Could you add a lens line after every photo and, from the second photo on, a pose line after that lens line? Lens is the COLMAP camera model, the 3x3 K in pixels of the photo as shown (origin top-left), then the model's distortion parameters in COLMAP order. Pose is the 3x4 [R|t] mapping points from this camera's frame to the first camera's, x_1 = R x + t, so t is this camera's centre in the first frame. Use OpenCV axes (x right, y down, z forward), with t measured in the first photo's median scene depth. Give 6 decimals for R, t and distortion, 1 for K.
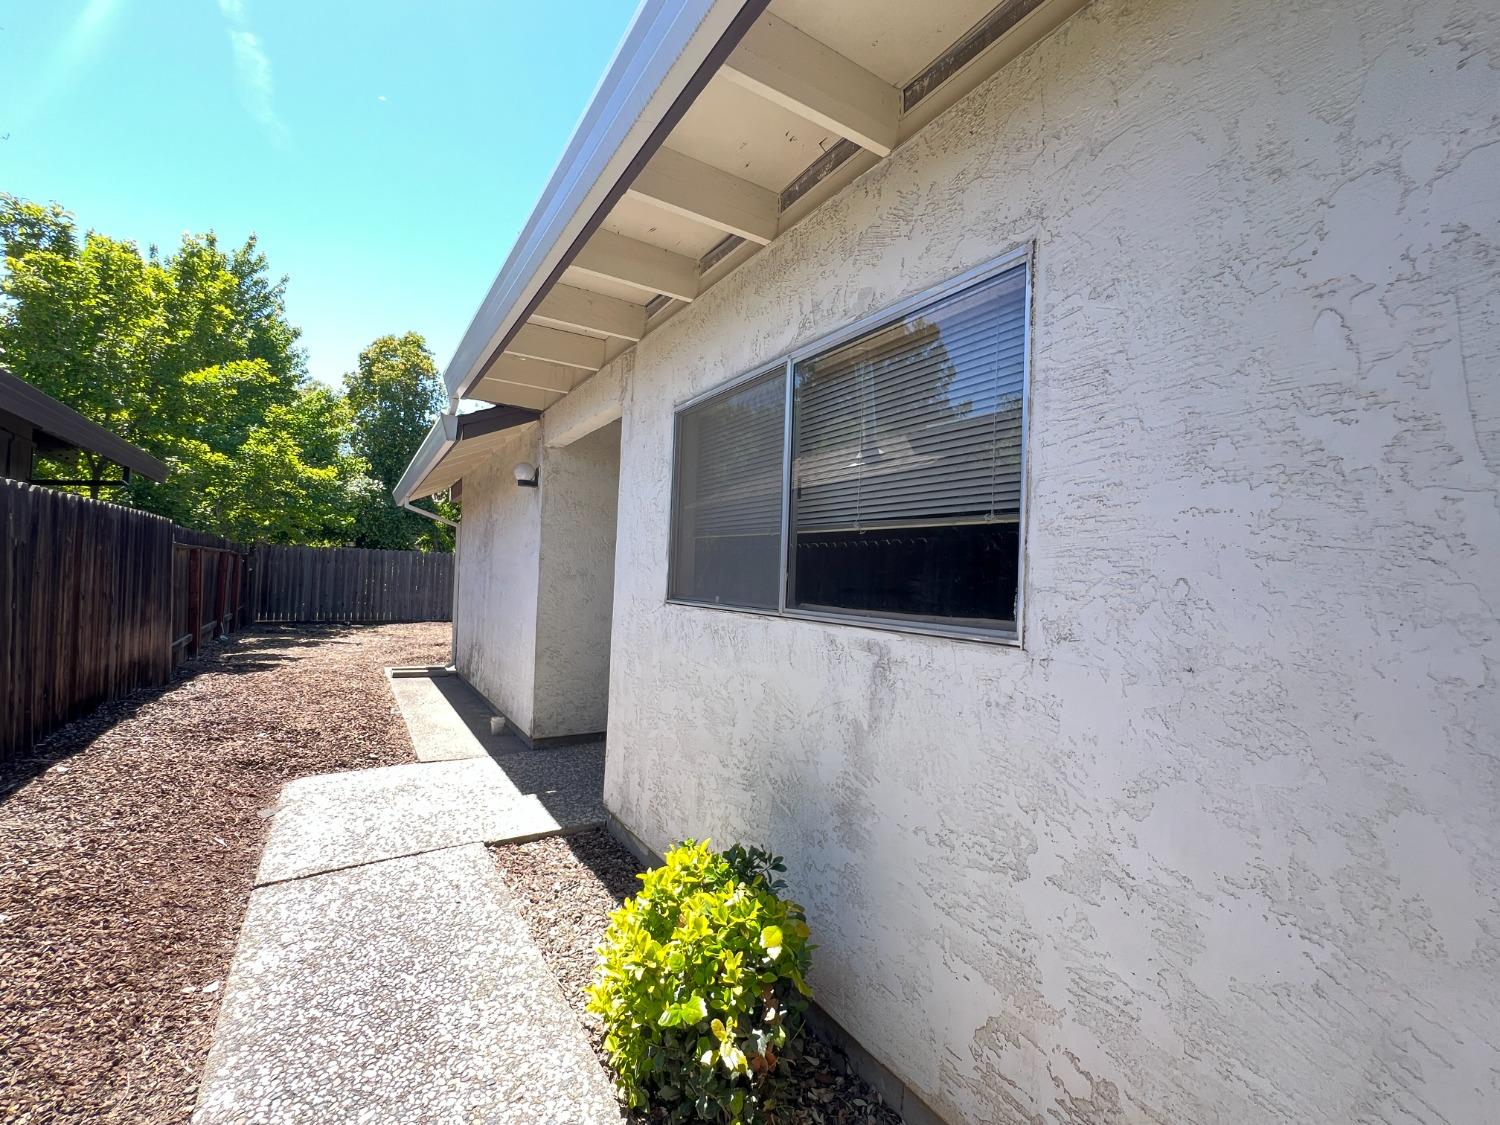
lens RADIAL K [[649.6, 0, 750.5], [0, 649.6, 566.8], [0, 0, 1]] dist [-0.007420, -0.000030]
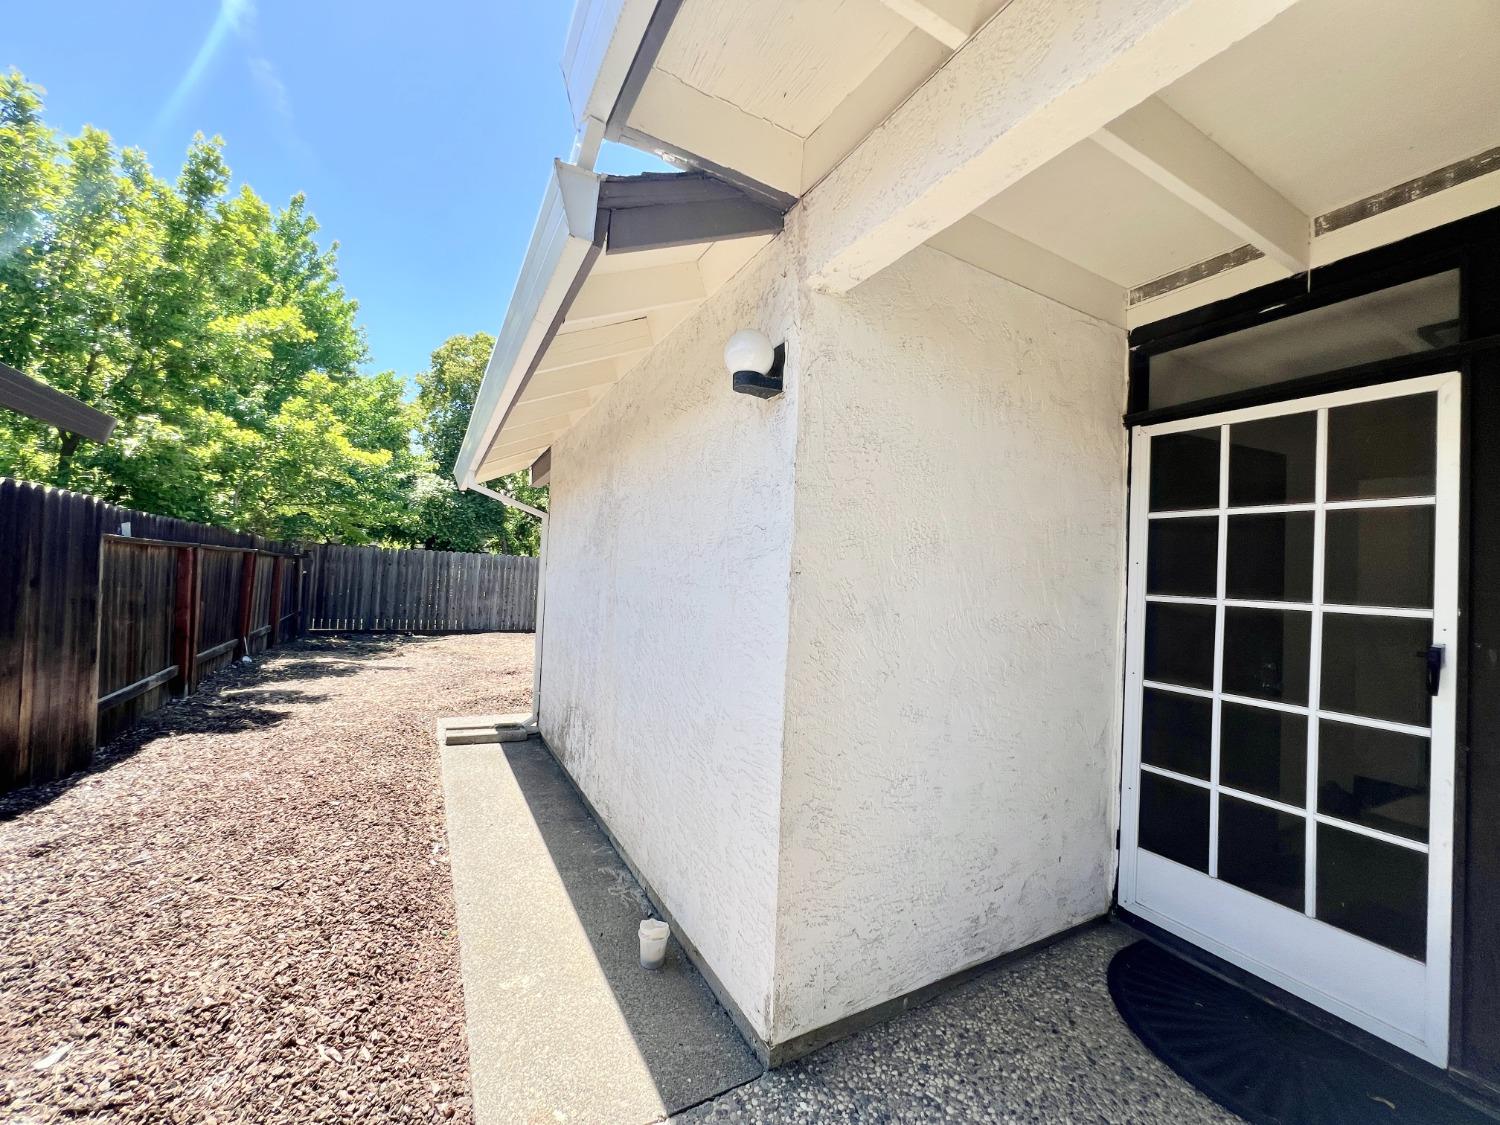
lens RADIAL K [[598.4, 0, 752.5], [0, 598.4, 563.6], [0, 0, 1]] dist [-0.001491, 0.000558]
pose [[0.998378, 0.009012, -0.056217, -0.141097], [-0.009659, 0.999890, -0.011261, -0.005946], [0.056109, 0.011786, 0.998355, 0.275961]]
